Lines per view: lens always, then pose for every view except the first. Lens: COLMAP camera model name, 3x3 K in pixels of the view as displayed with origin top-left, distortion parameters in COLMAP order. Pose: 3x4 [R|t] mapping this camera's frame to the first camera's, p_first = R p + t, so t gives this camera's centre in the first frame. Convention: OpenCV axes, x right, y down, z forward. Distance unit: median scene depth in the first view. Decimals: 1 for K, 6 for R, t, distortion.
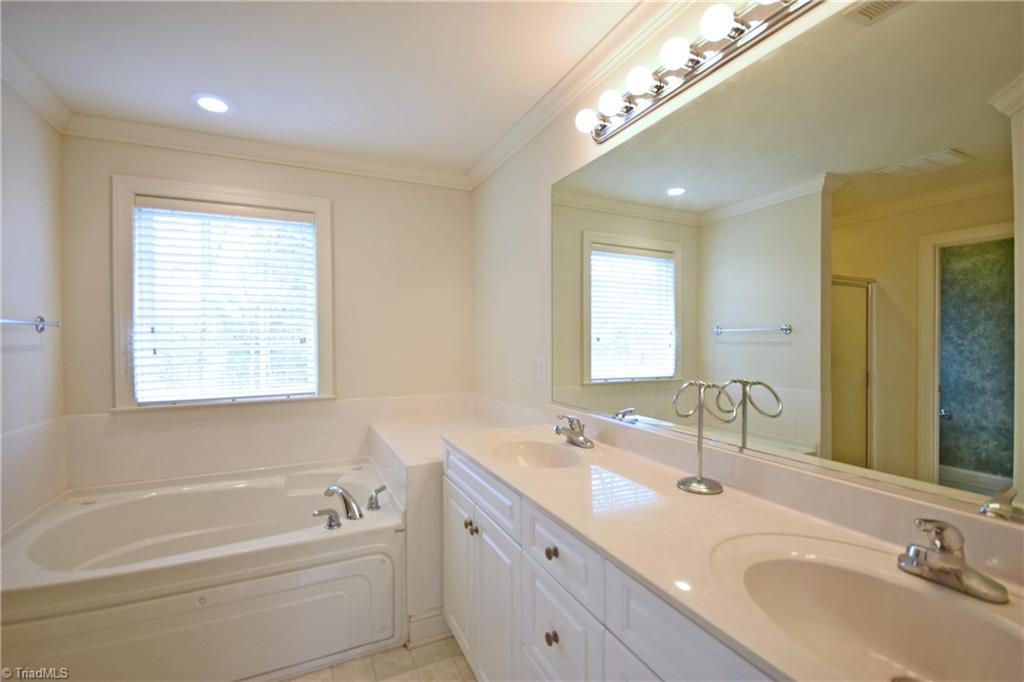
lens RADIAL K [[449.1, 0, 510.1], [0, 449.1, 341.8], [0, 0, 1]] dist [-0.010205, -0.000498]
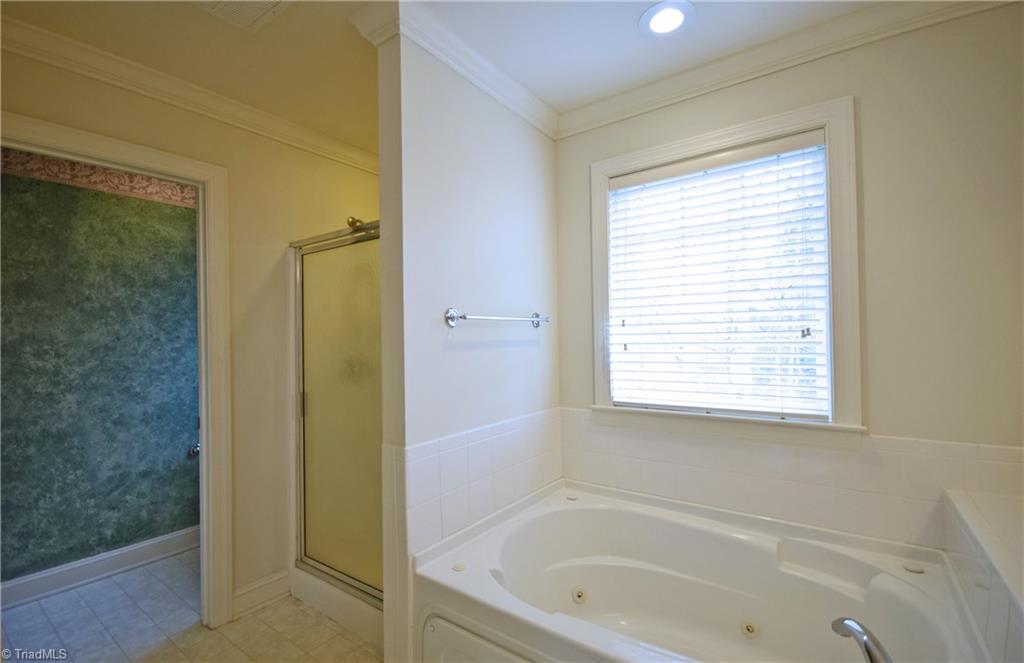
lens RADIAL K [[460.2, 0, 508.6], [0, 460.2, 332.1], [0, 0, 1]] dist [-0.007478, -0.001515]
pose [[0.477482, -0.009223, -0.878593, -0.102570], [0.010166, 0.999936, -0.004972, -0.005186], [0.878583, -0.006558, 0.477545, 0.356929]]
